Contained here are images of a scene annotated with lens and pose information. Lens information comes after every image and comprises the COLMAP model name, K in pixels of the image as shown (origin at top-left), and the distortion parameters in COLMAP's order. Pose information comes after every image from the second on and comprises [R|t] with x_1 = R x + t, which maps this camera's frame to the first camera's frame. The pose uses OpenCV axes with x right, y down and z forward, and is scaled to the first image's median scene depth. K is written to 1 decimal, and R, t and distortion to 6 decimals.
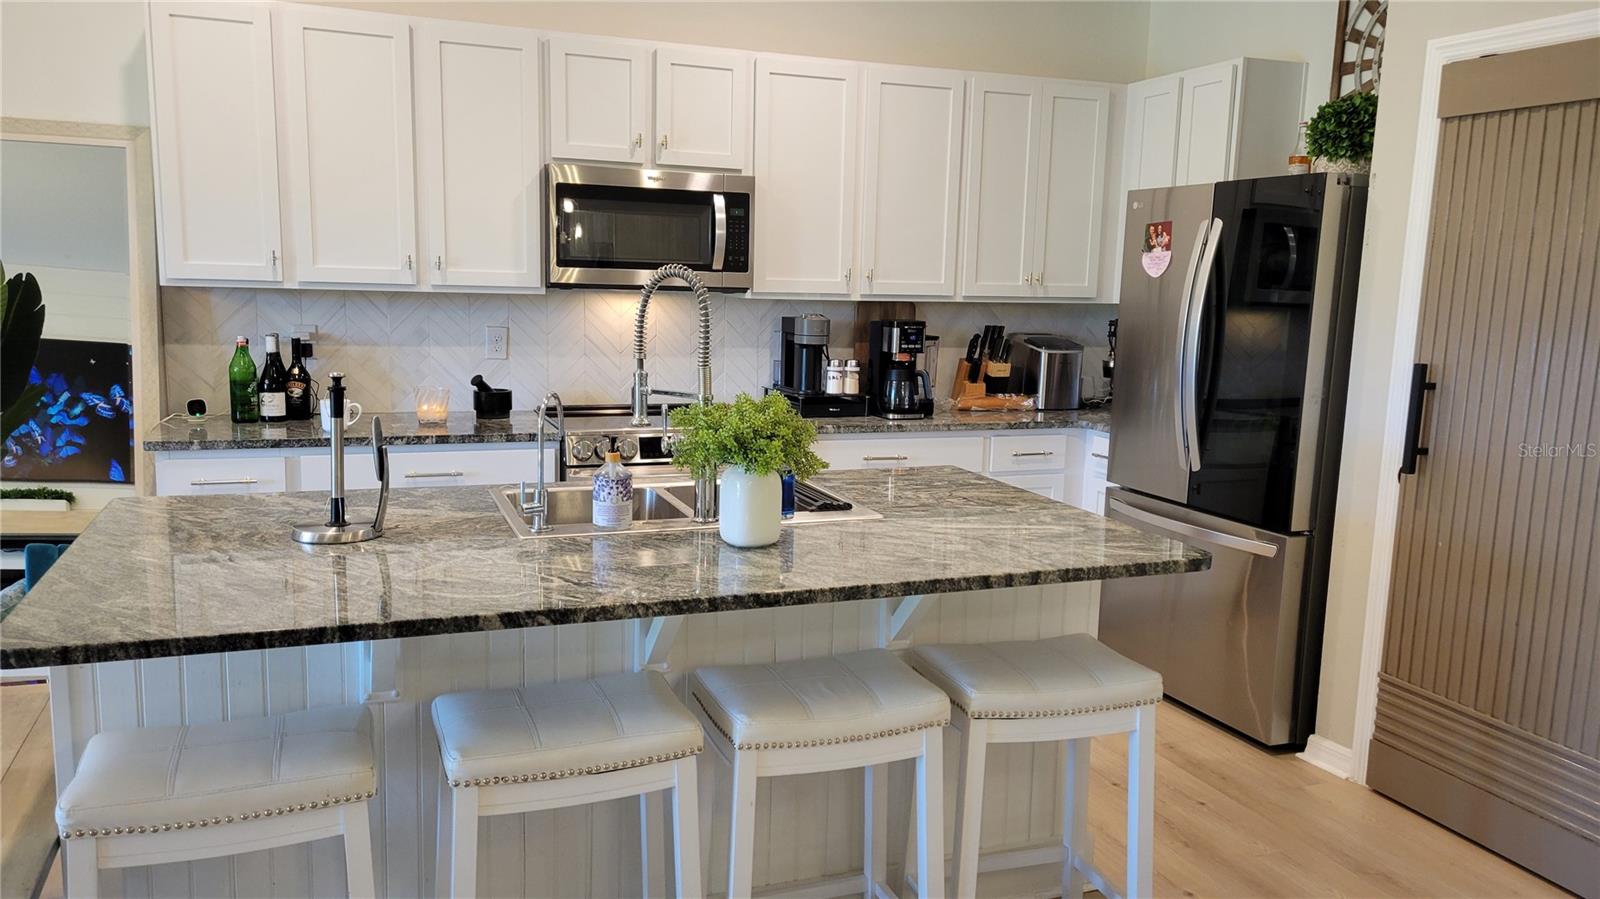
lens RADIAL K [[1194.8, 0, 798.7], [0, 1194.8, 454.9], [0, 0, 1]] dist [0.069435, -0.053338]
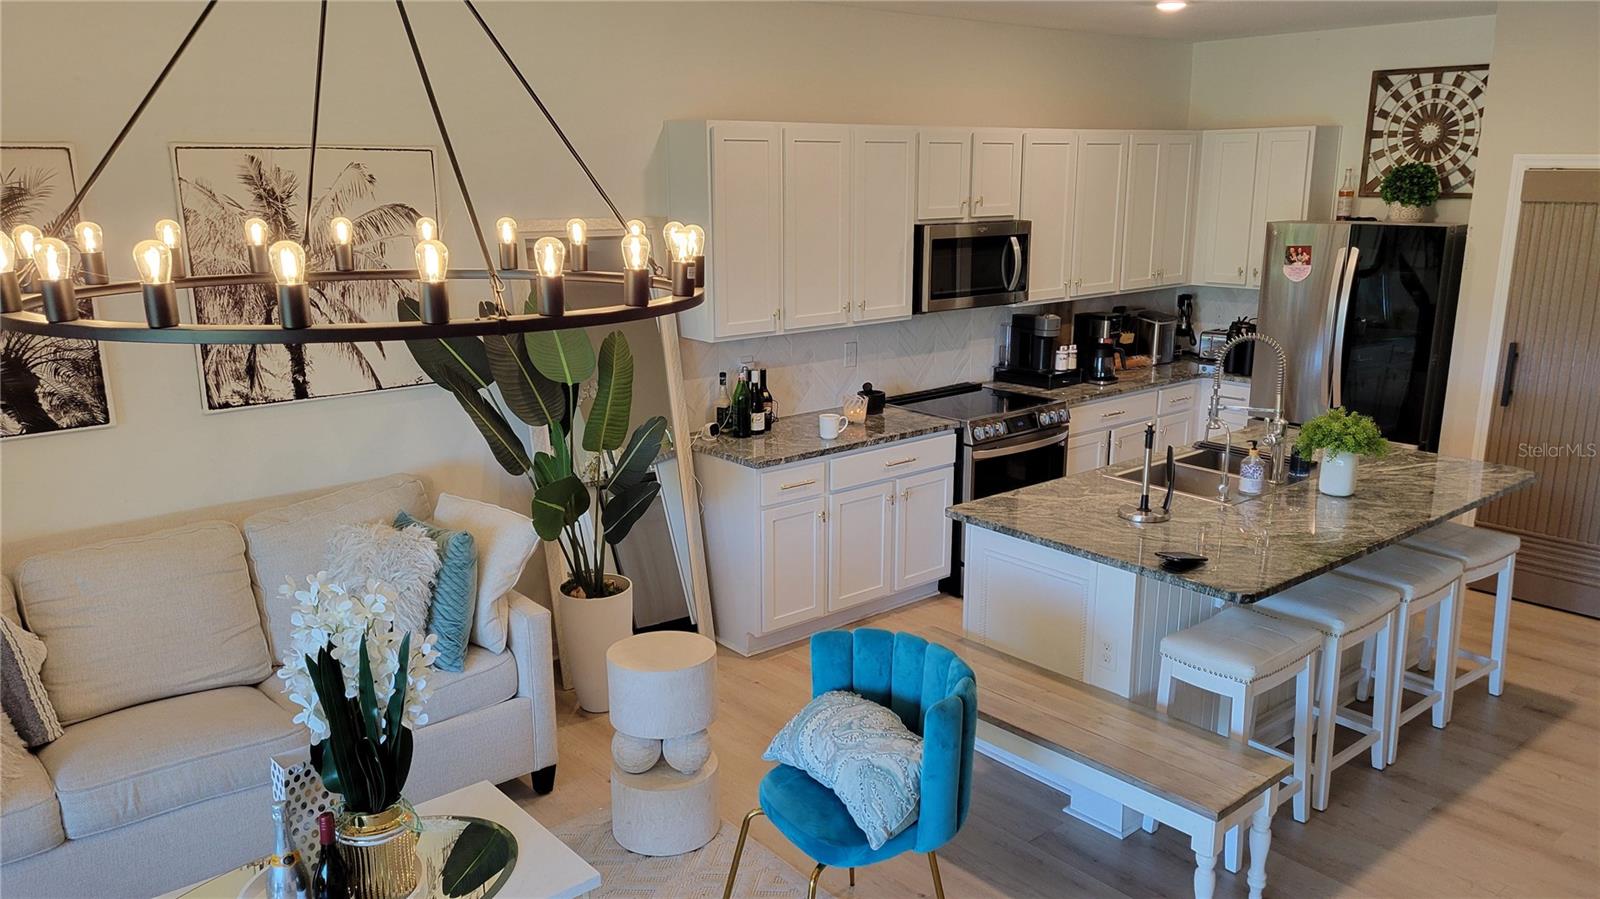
lens RADIAL K [[1194.8, 0, 804.7], [0, 1194.8, 456.3], [0, 0, 1]] dist [0.069435, -0.053338]
pose [[0.941944, -0.105864, 0.318646, -0.772104], [0.076352, 0.991667, 0.103759, -0.129986], [-0.326975, -0.073406, 0.942178, -0.245031]]
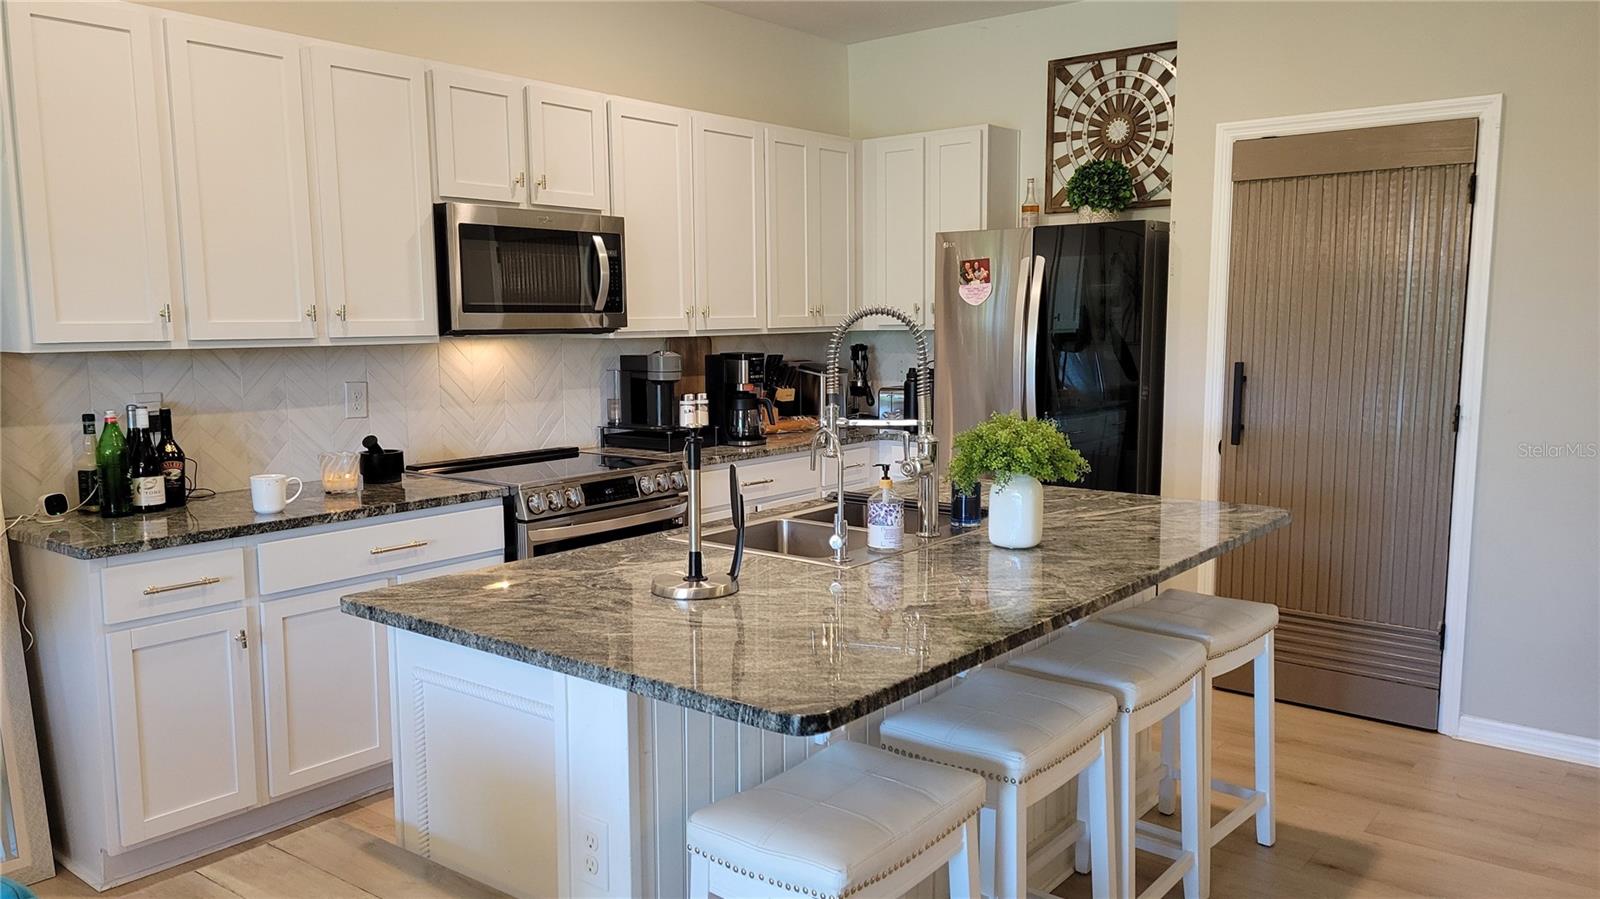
lens RADIAL K [[1194.8, 0, 792.9], [0, 1194.8, 456.9], [0, 0, 1]] dist [0.069435, -0.053338]
pose [[0.863573, -0.092870, 0.495598, -0.443289], [0.106173, 0.994347, 0.001327, -0.018849], [-0.492920, 0.051473, 0.868551, 0.066107]]
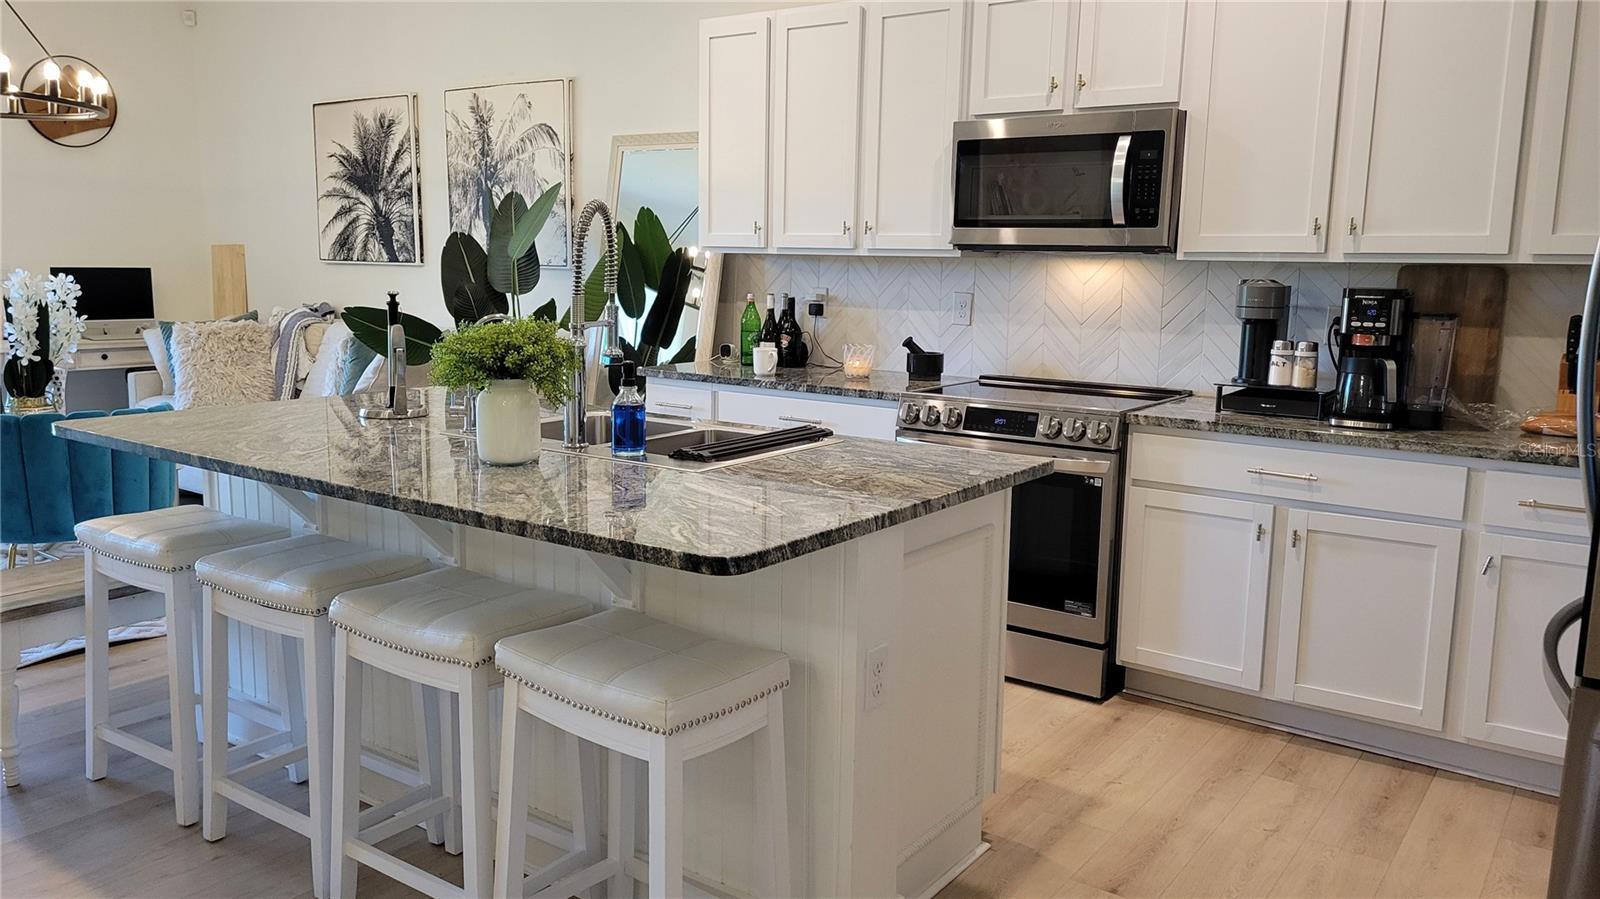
lens RADIAL K [[1194.8, 0, 801.6], [0, 1194.8, 445.1], [0, 0, 1]] dist [0.069435, -0.053338]
pose [[0.547767, 0.114571, -0.828749, 0.545255], [-0.130184, 0.990185, 0.050843, -0.014831], [0.826441, 0.080040, 0.557306, 0.361353]]
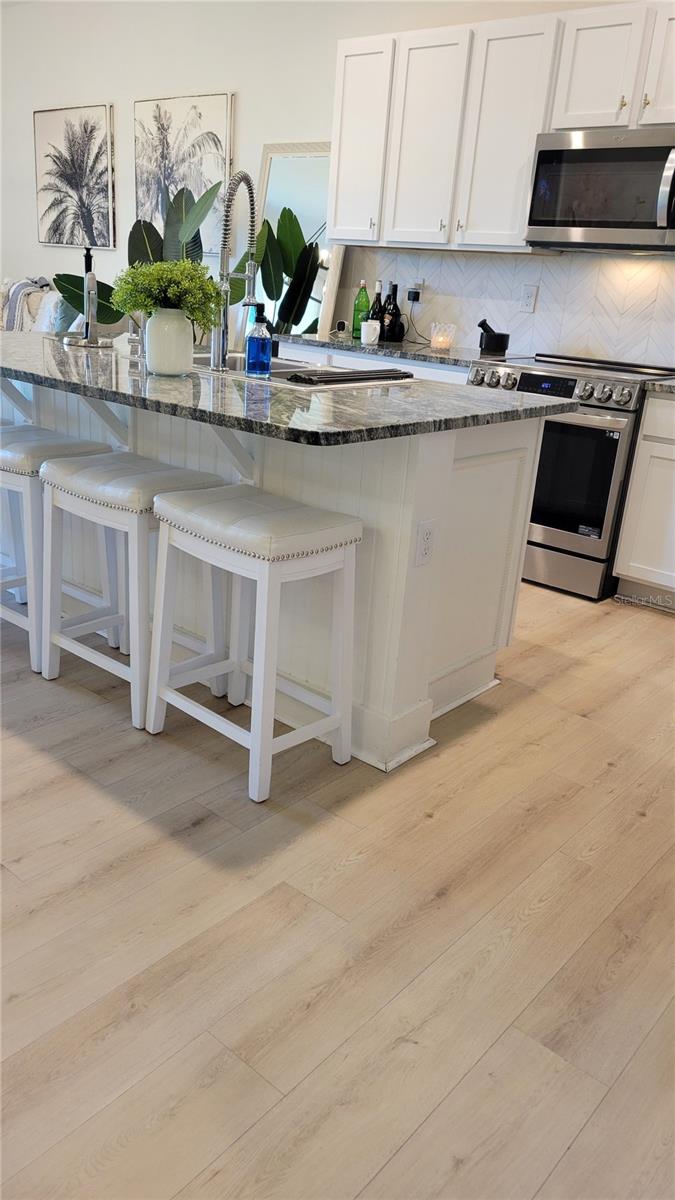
lens RADIAL K [[896.1, 0, 331.6], [0, 896.1, 604.9], [0, 0, 1]] dist [0.069435, -0.053338]
pose [[0.474442, 0.307653, -0.824775, 0.569704], [-0.190162, 0.950636, 0.245212, 0.020246], [0.859501, 0.040502, 0.509526, 0.365993]]
